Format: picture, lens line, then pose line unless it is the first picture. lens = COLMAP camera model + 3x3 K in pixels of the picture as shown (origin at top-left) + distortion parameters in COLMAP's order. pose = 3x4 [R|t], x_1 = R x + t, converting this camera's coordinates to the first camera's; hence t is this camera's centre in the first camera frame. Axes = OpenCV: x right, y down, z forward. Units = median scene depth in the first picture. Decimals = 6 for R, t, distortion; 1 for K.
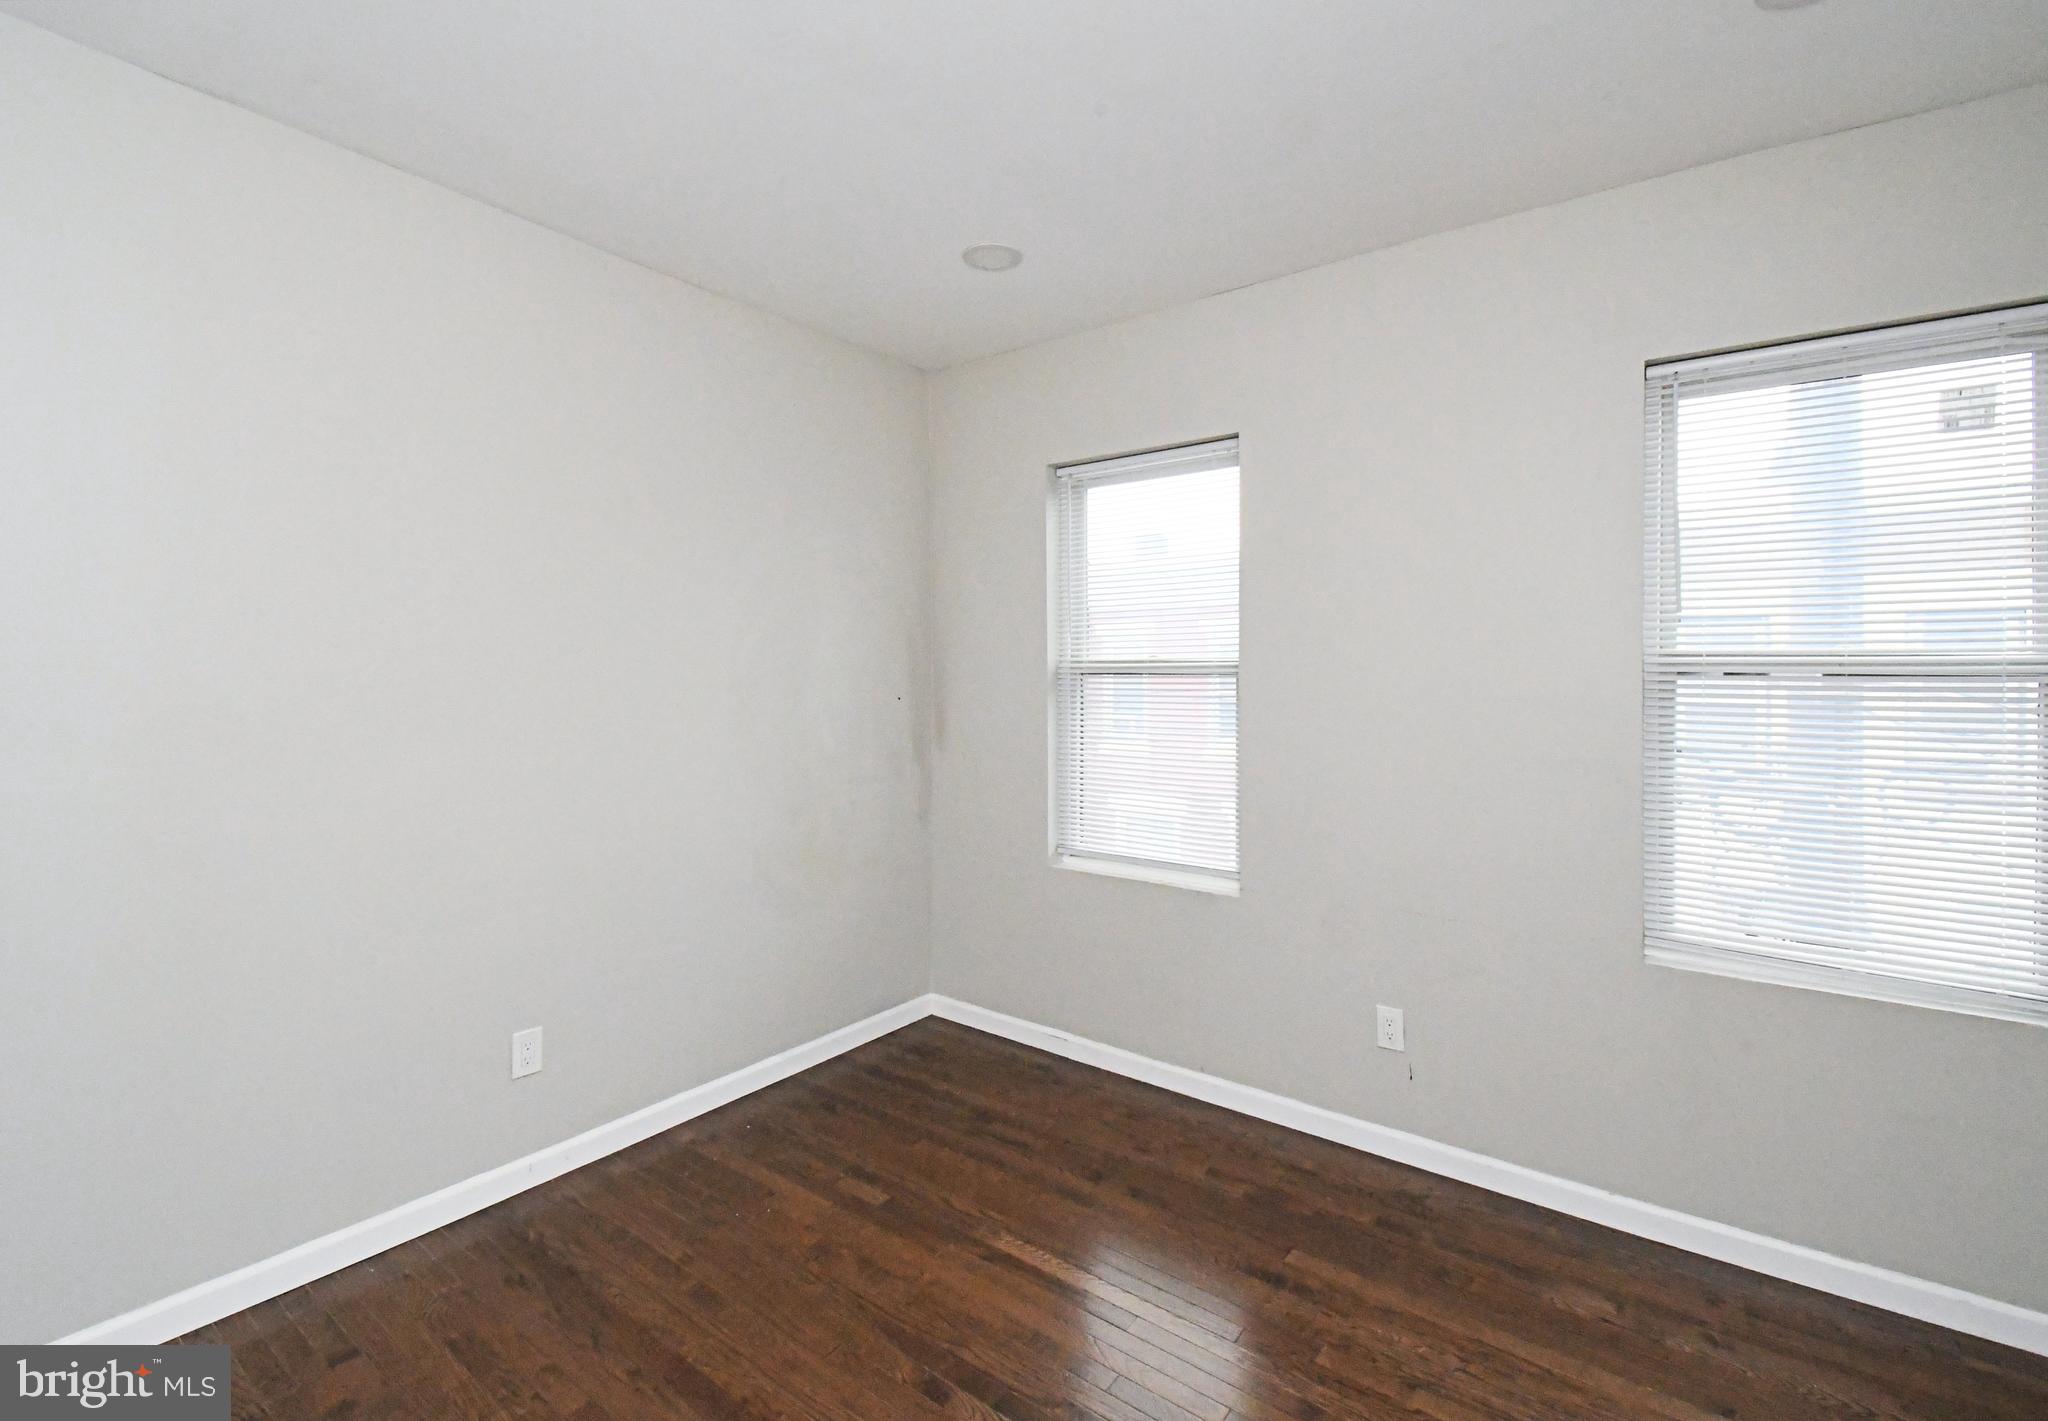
lens RADIAL K [[884.6, 0, 1012.8], [0, 884.6, 695.1], [0, 0, 1]] dist [-0.002268, -0.000194]
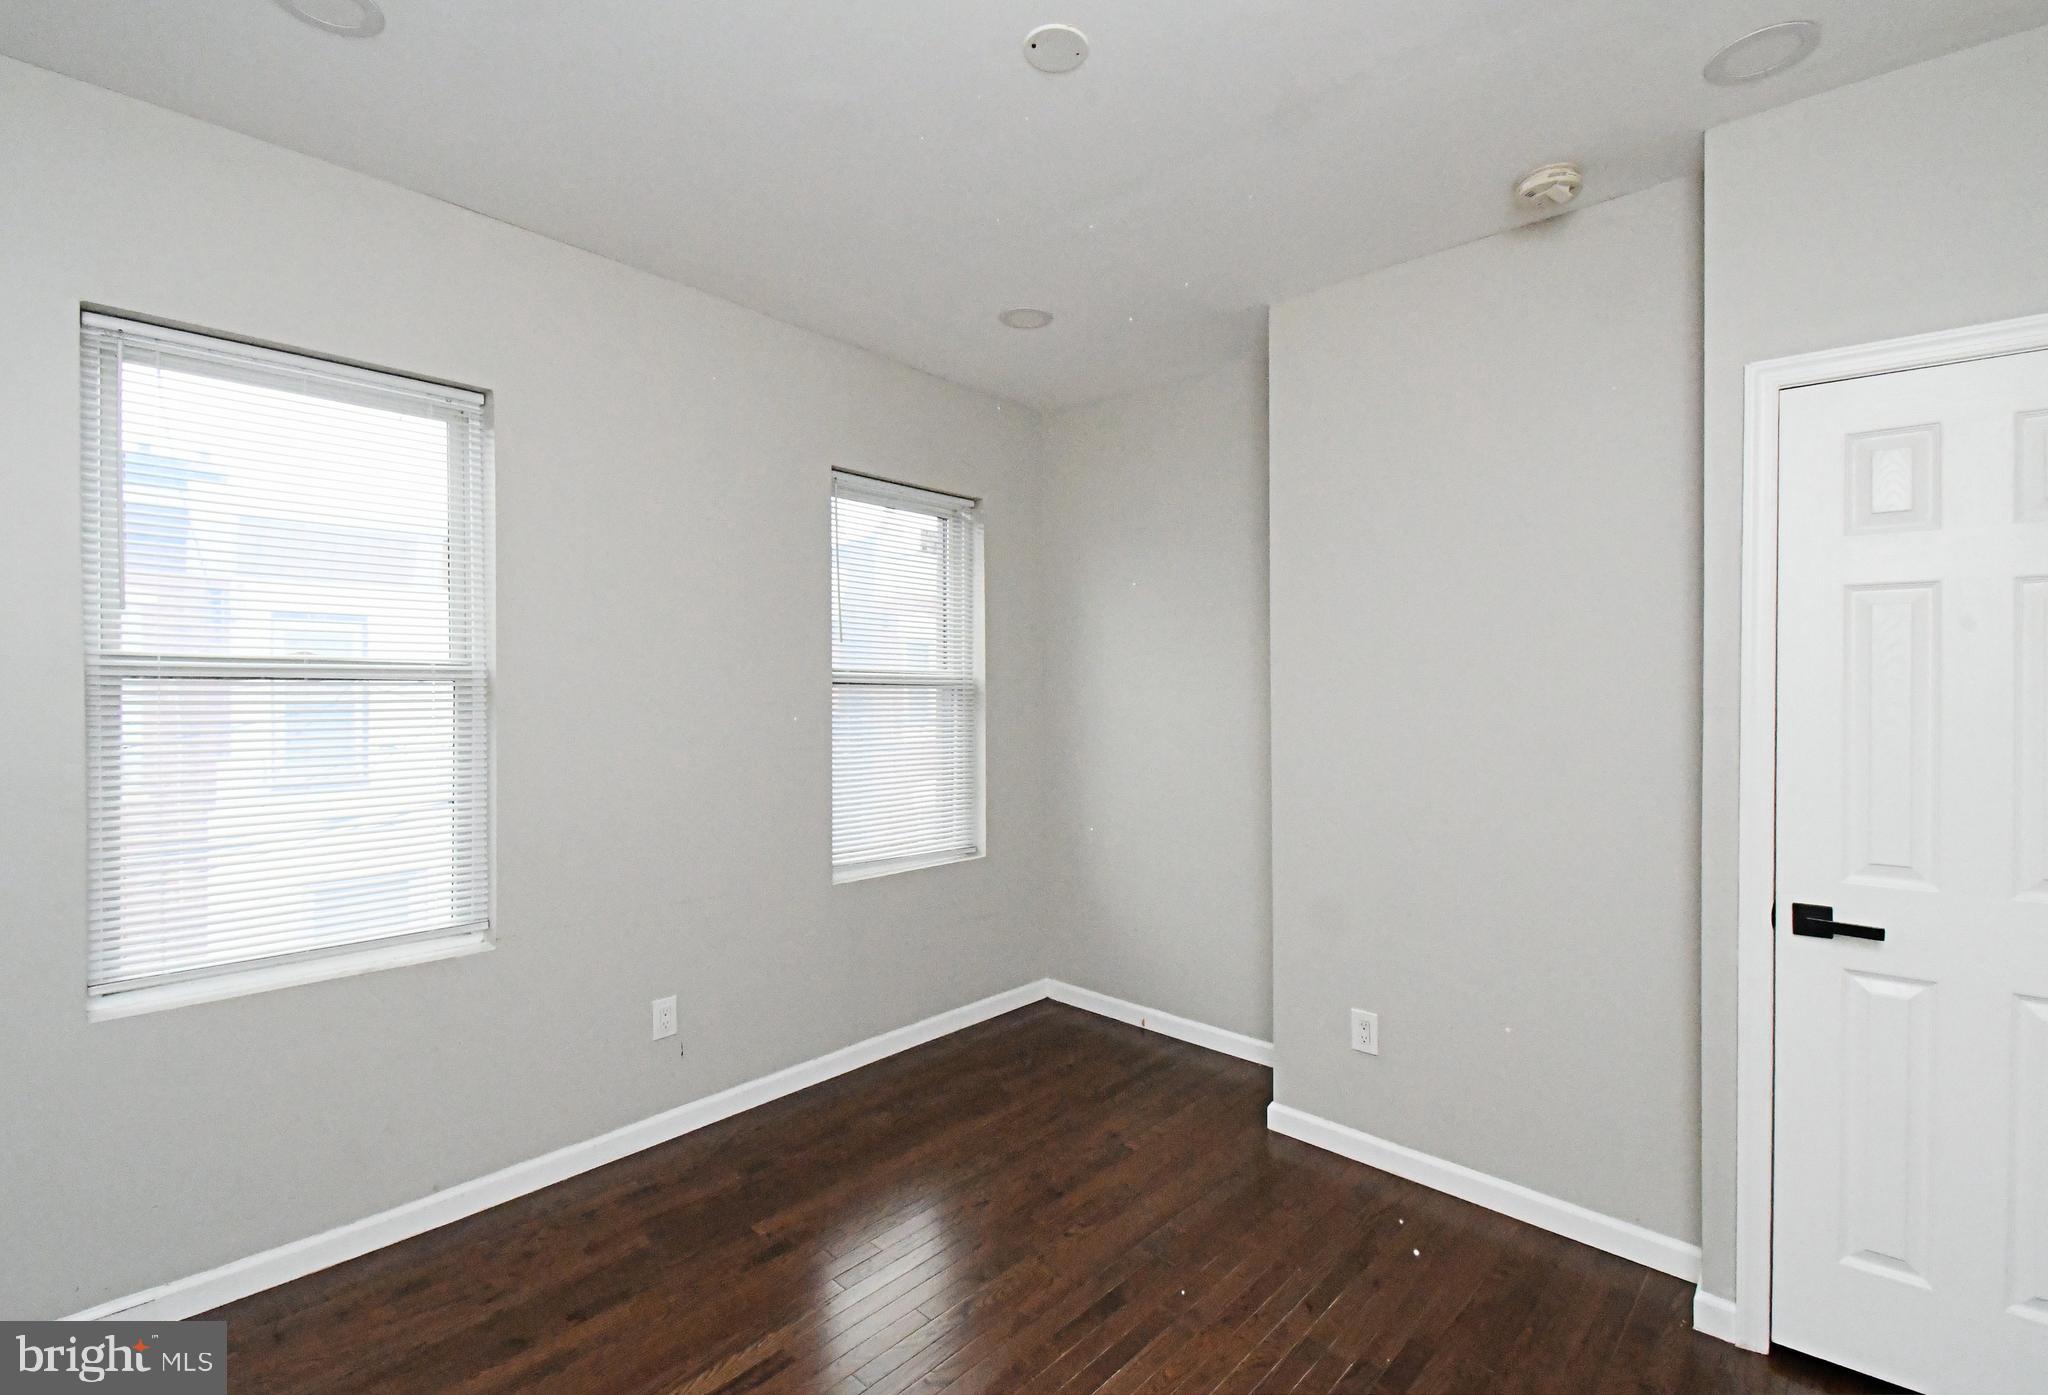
lens RADIAL K [[915.4, 0, 1002.7], [0, 915.4, 697.8], [0, 0, 1]] dist [0.011402, -0.005840]
pose [[0.105716, -0.012929, 0.994312, -0.516977], [0.016035, 0.999808, 0.011295, -0.009318], [-0.994267, 0.014750, 0.105903, 0.402028]]
